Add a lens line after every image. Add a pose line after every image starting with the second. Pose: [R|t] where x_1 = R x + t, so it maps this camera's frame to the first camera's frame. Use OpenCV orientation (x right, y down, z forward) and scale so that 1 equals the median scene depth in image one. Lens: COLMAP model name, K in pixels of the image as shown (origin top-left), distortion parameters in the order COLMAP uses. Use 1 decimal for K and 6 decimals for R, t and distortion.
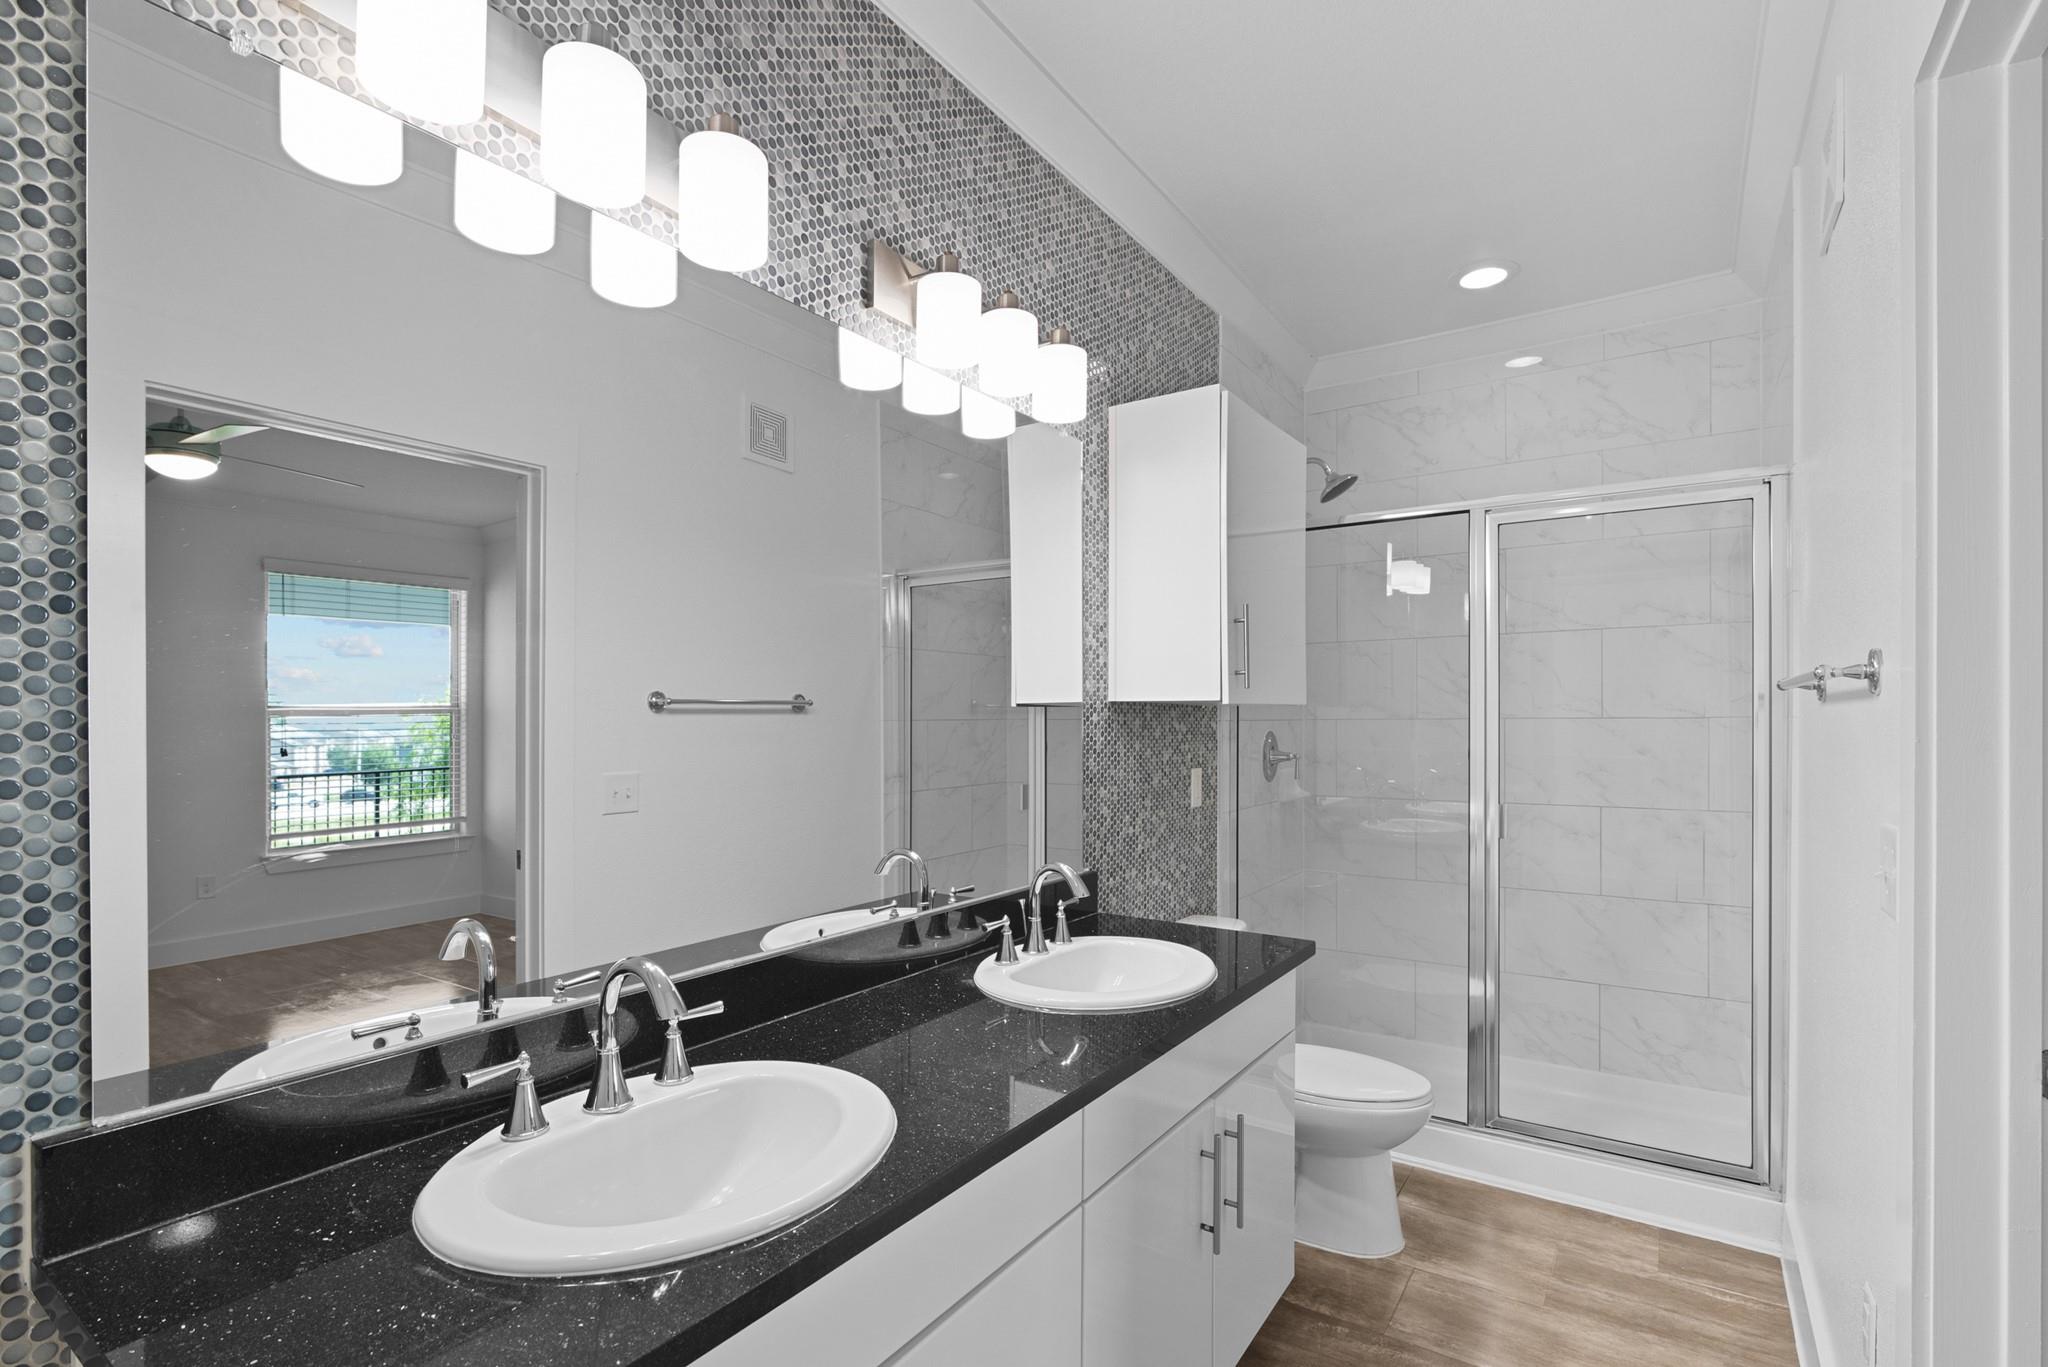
lens RADIAL K [[959.0, 0, 1024.8], [0, 959.0, 724.0], [0, 0, 1]] dist [-0.003307, -0.000104]
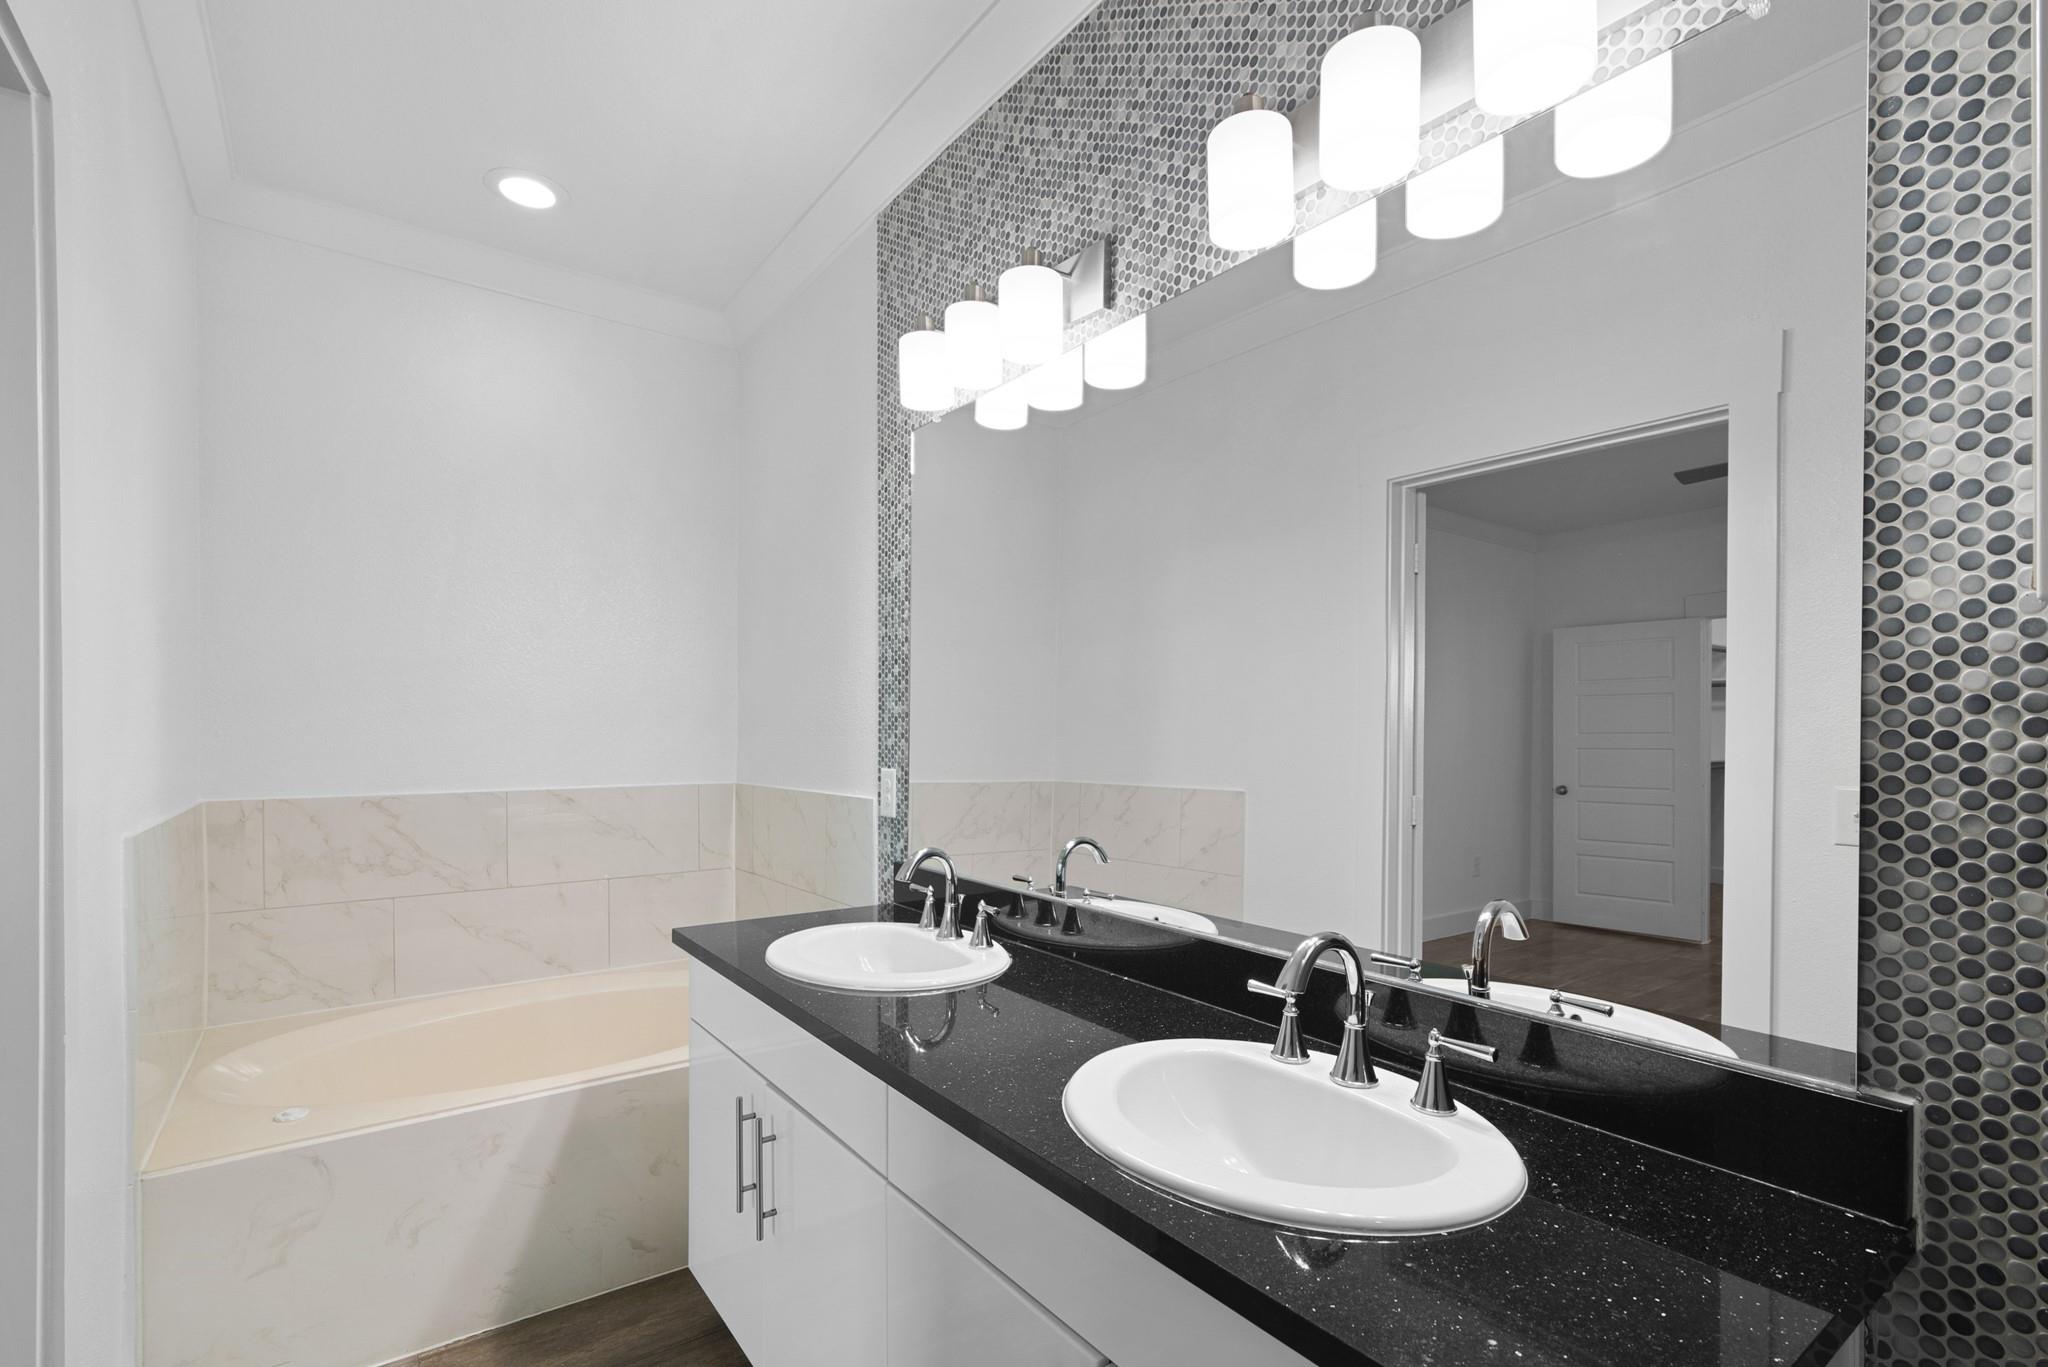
lens RADIAL K [[959.0, 0, 1024.8], [0, 959.0, 724.0], [0, 0, 1]] dist [-0.003307, -0.000104]
pose [[-0.344344, -0.001761, -0.938842, 0.768215], [-0.005639, 0.999984, 0.000192, 0.016655], [0.938827, 0.005360, -0.344348, 1.196898]]
